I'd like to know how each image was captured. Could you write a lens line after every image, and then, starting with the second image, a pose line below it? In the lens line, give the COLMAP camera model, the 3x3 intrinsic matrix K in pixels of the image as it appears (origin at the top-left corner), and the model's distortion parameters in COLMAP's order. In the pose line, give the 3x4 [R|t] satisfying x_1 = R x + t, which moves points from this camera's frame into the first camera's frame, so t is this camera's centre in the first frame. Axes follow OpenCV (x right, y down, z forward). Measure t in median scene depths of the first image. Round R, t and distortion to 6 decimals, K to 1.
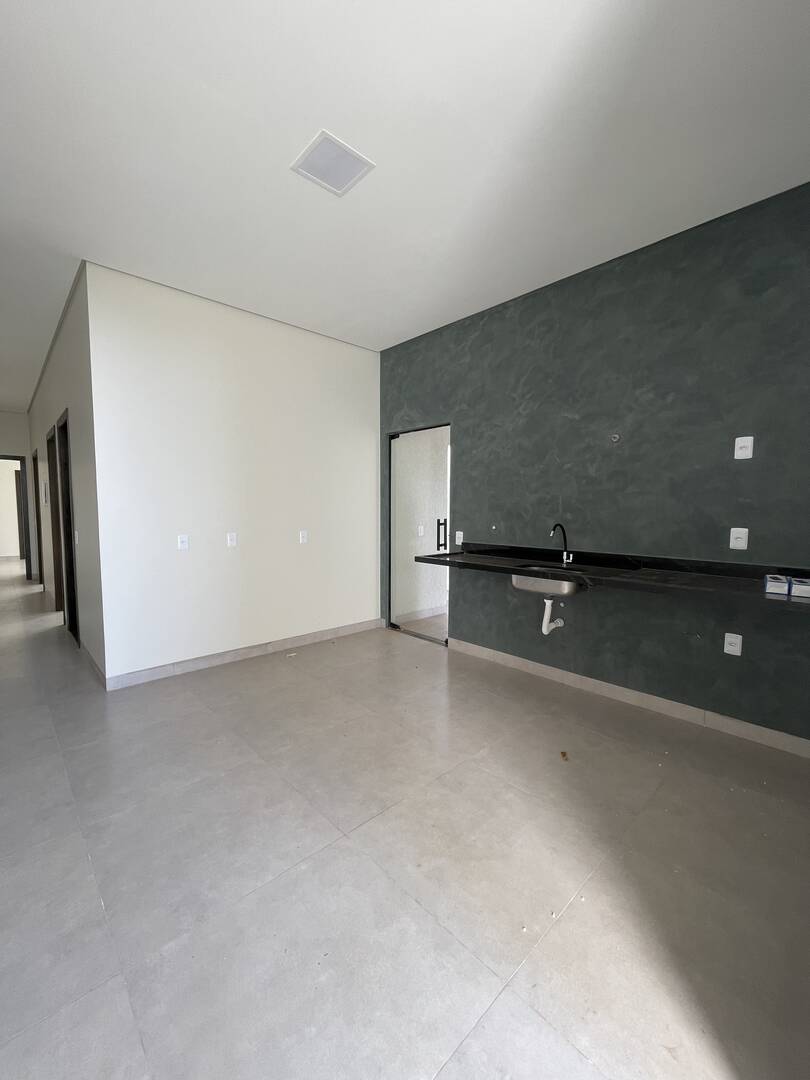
lens RADIAL K [[437.8, 0, 408.9], [0, 437.8, 537.9], [0, 0, 1]] dist [-0.001691, 0.000106]
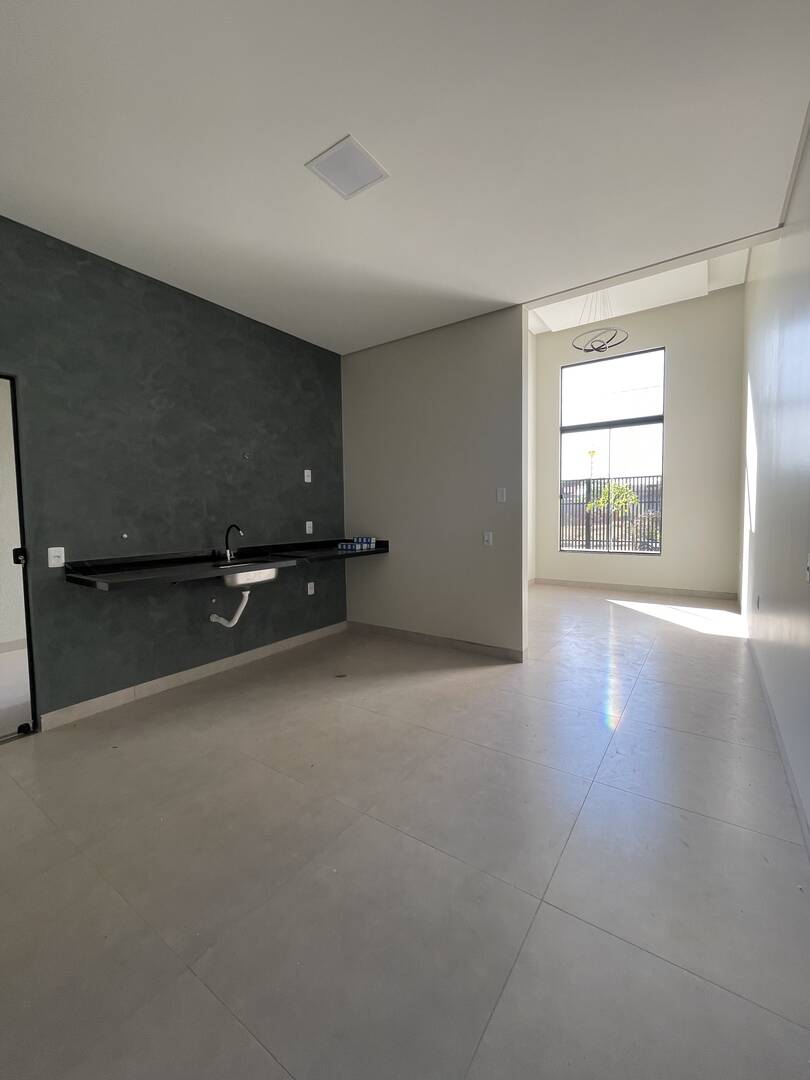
lens RADIAL K [[437.8, 0, 408.9], [0, 437.8, 537.9], [0, 0, 1]] dist [-0.001691, 0.000106]
pose [[-0.205276, -0.056209, 0.977089, -0.773714], [0.080398, 0.994007, 0.074073, -0.041252], [-0.975396, 0.093762, -0.199527, 0.713952]]
